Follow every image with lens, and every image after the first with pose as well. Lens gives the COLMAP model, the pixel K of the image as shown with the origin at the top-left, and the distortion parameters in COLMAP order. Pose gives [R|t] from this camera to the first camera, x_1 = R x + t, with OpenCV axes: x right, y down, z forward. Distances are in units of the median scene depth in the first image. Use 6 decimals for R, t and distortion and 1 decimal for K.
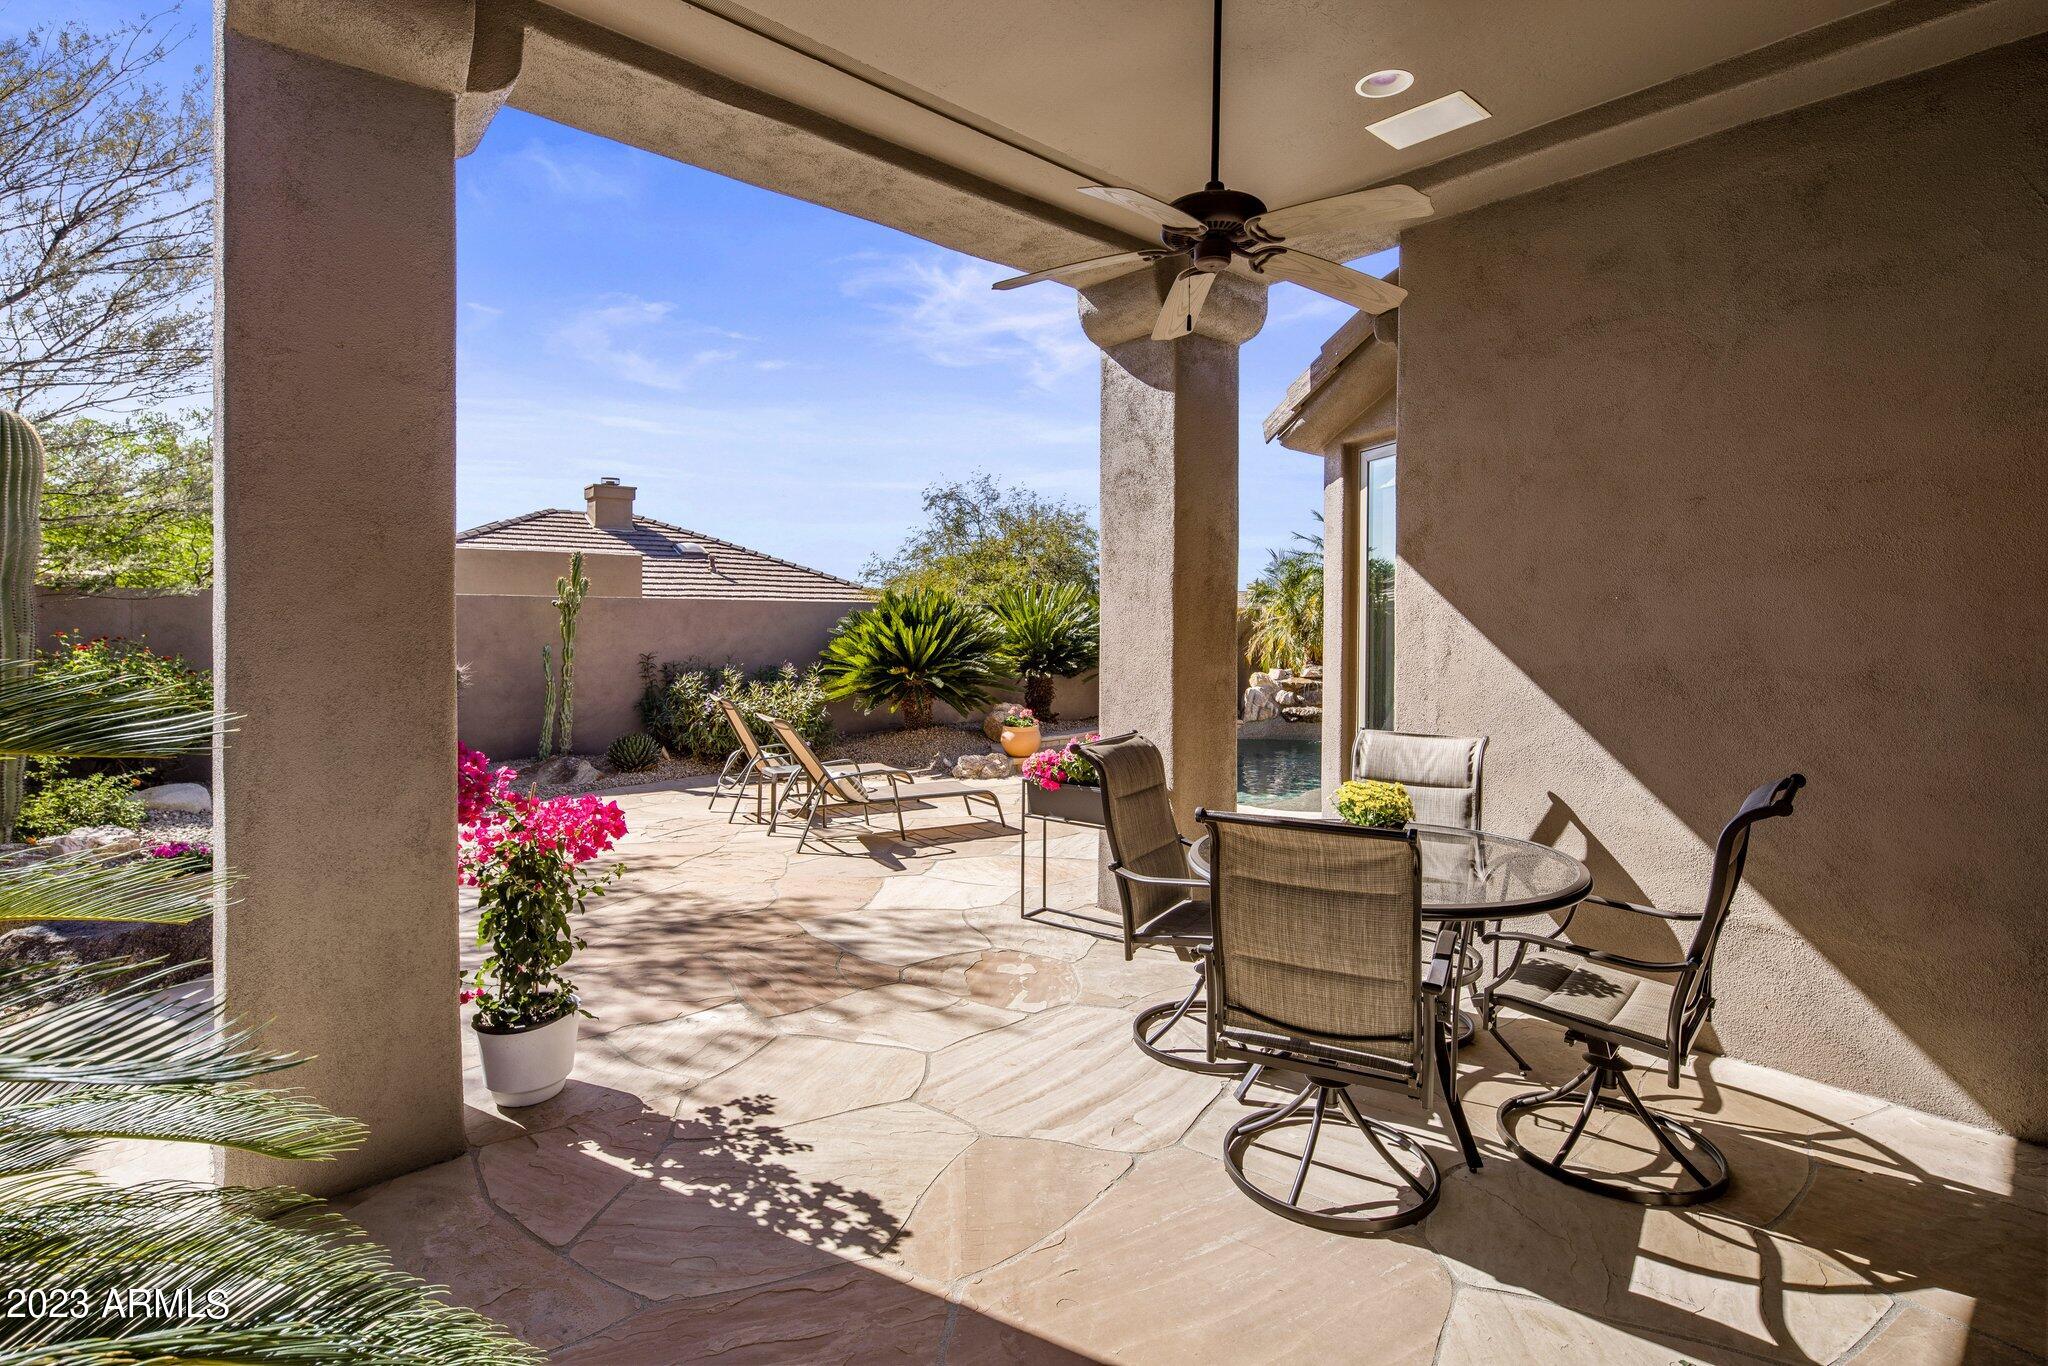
lens RADIAL K [[985.0, 0, 1030.1], [0, 985.0, 618.7], [0, 0, 1]] dist [0.001736, 0.000084]
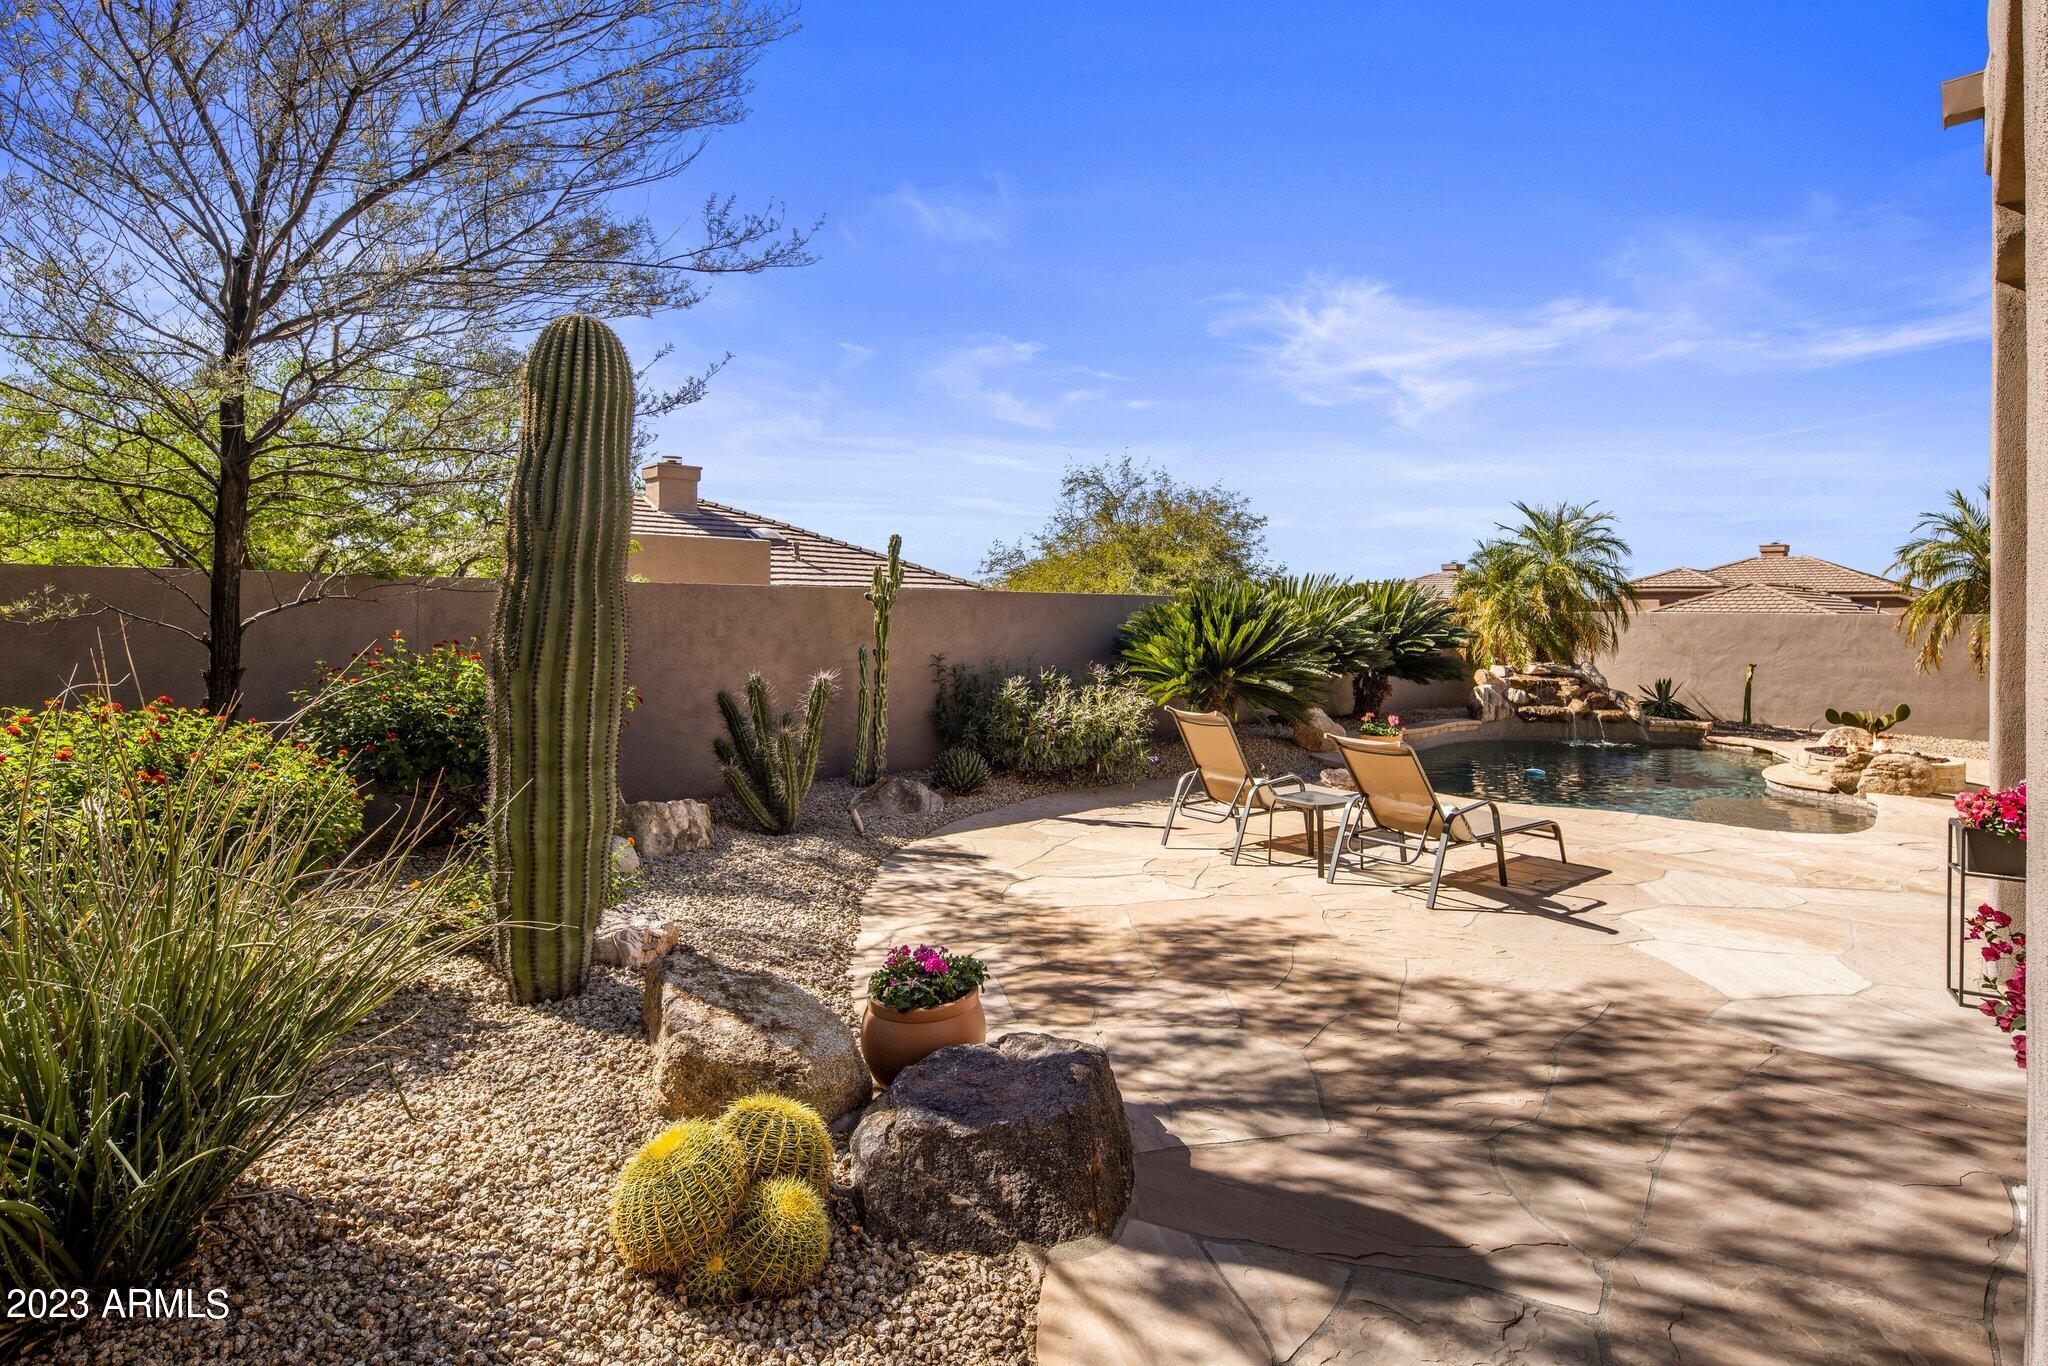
lens RADIAL K [[981.7, 0, 1033.3], [0, 981.7, 595.4], [0, 0, 1]] dist [0.000017, -0.000582]
pose [[0.995789, 0.001881, 0.091653, -0.369330], [-0.000659, 0.999911, -0.013357, -0.004557], [-0.091670, 0.013240, 0.995701, 0.133273]]
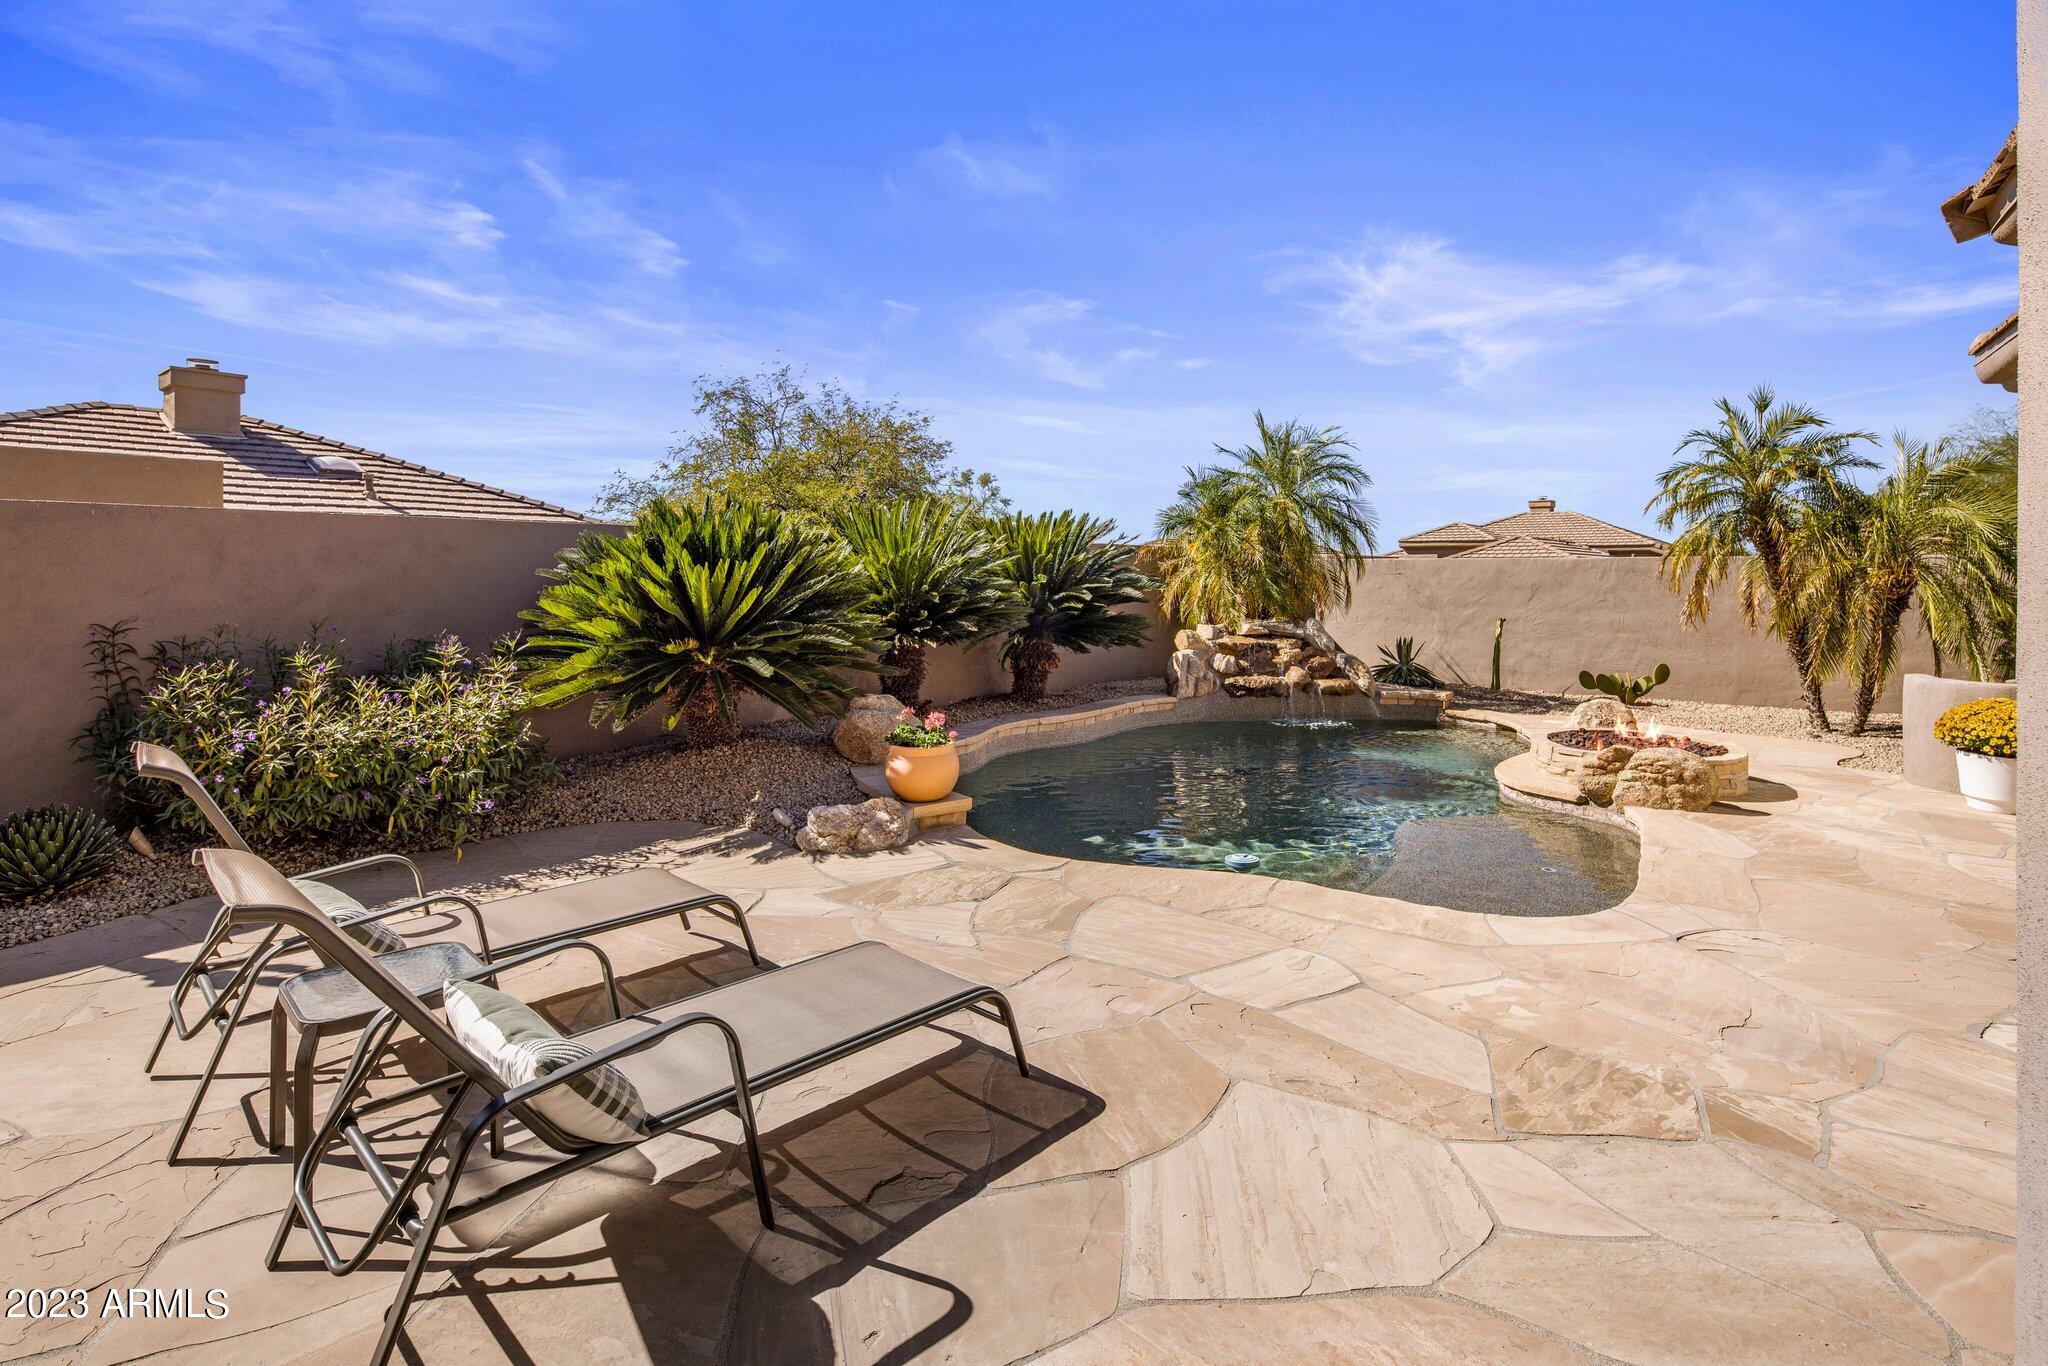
lens RADIAL K [[972.3, 0, 1037.1], [0, 972.3, 574.9], [0, 0, 1]] dist [0.000093, -0.000445]
pose [[0.967905, -0.005918, 0.251247, -0.075537], [0.004936, 0.999978, 0.004537, 0.012400], [-0.251268, -0.003151, 0.967912, 0.423943]]
